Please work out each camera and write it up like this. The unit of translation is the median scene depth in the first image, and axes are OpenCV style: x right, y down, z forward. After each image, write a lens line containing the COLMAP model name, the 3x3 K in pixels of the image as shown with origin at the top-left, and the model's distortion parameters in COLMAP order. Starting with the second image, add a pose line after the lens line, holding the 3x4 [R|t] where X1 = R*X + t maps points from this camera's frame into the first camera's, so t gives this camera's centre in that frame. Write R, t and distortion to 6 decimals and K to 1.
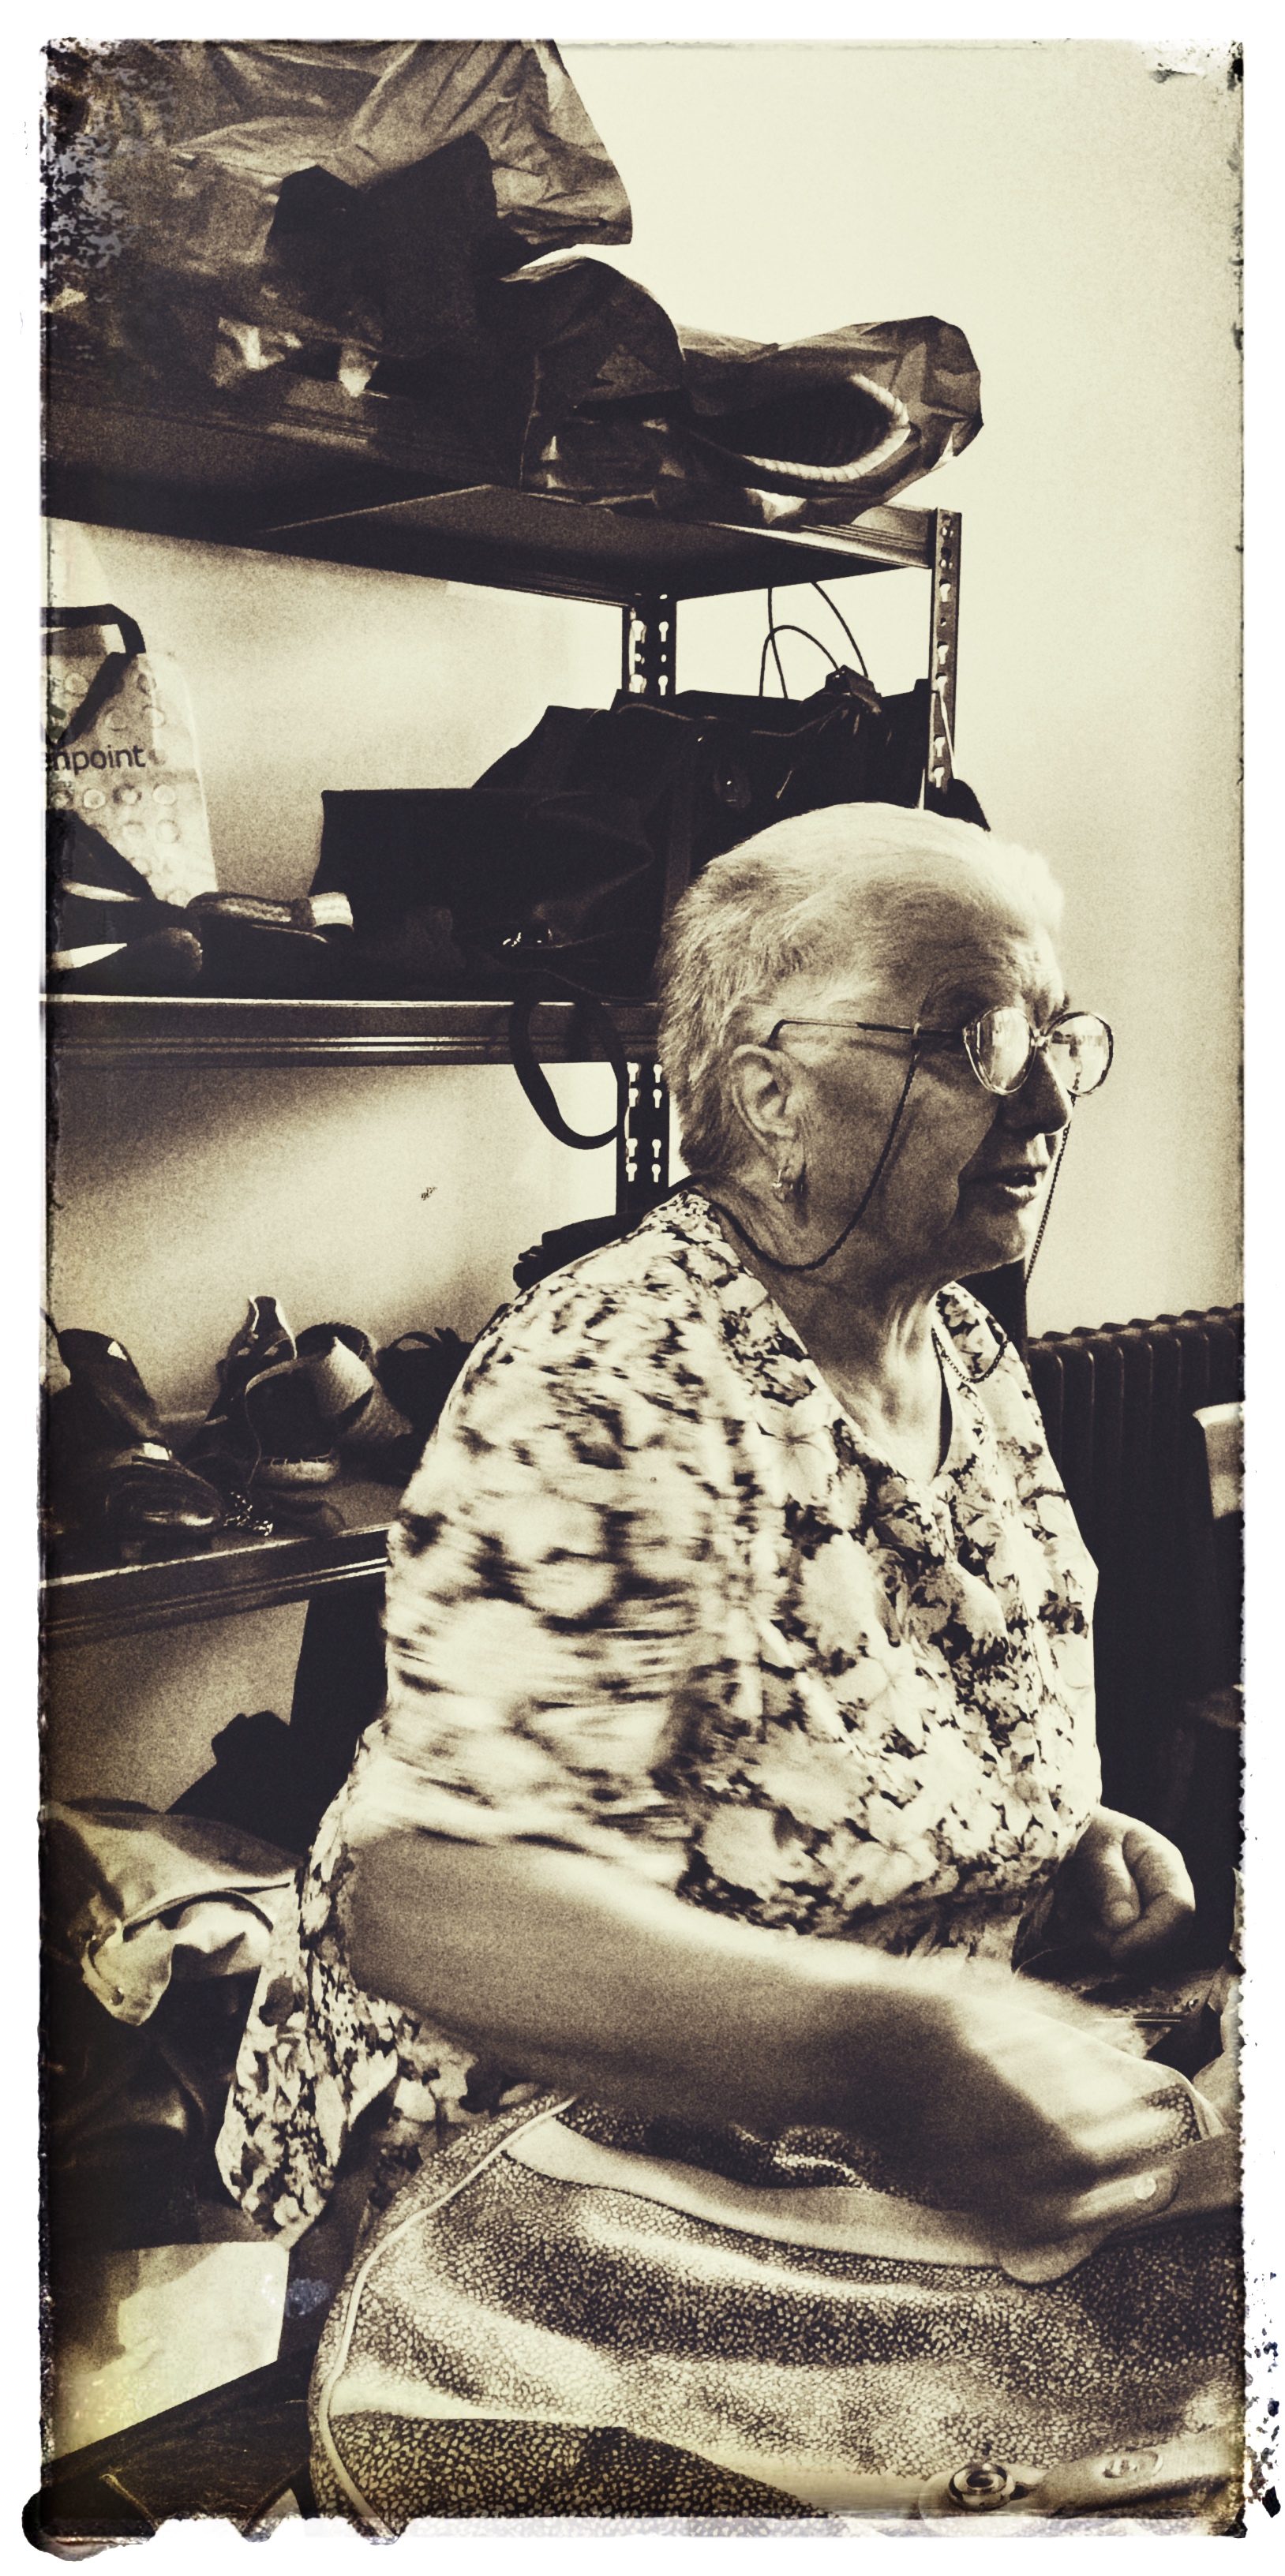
lens RADIAL K [[2217.0, 0, 952.6], [0, 2217.0, 1292.1], [0, 0, 1]] dist [0.062585, -0.002481]
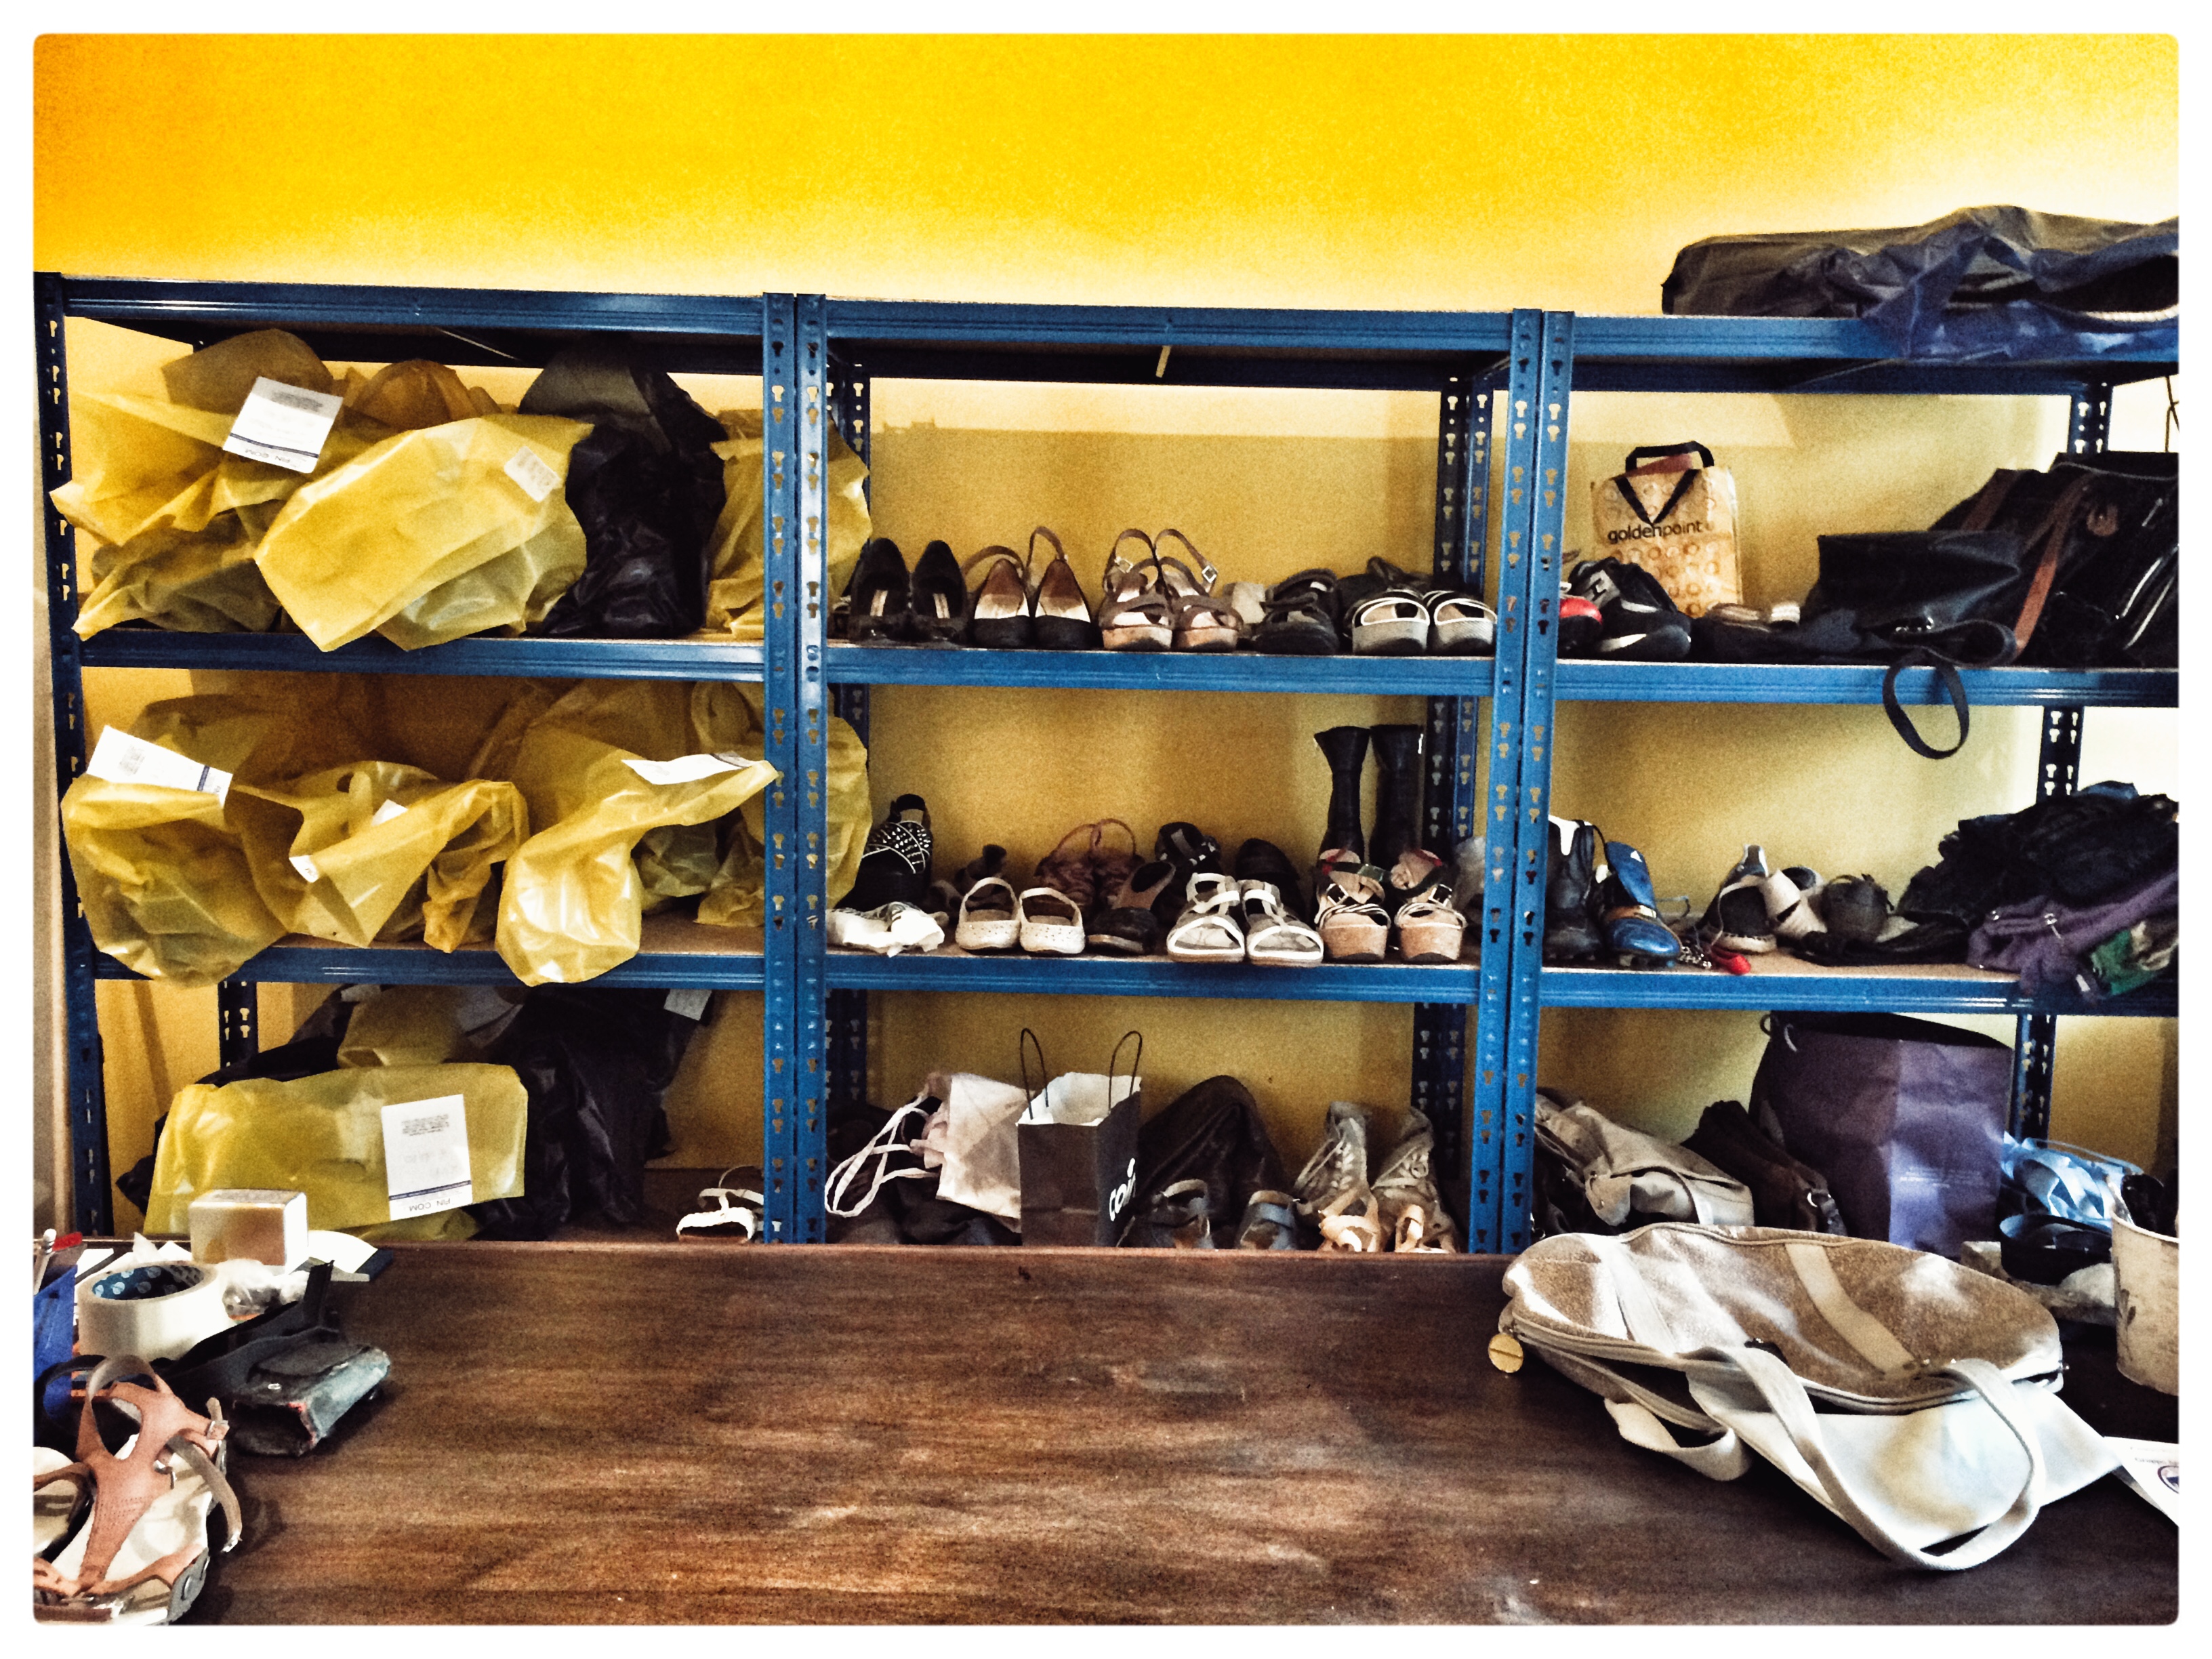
lens RADIAL K [[1894.2, 0, 1117.9], [0, 1894.2, 835.2], [0, 0, 1]] dist [0.060967, -0.067490]
pose [[0.730015, 0.068959, -0.679943, 0.331254], [-0.098631, 0.995112, -0.004971, 0.052278], [0.676276, 0.070693, 0.733248, -0.375892]]
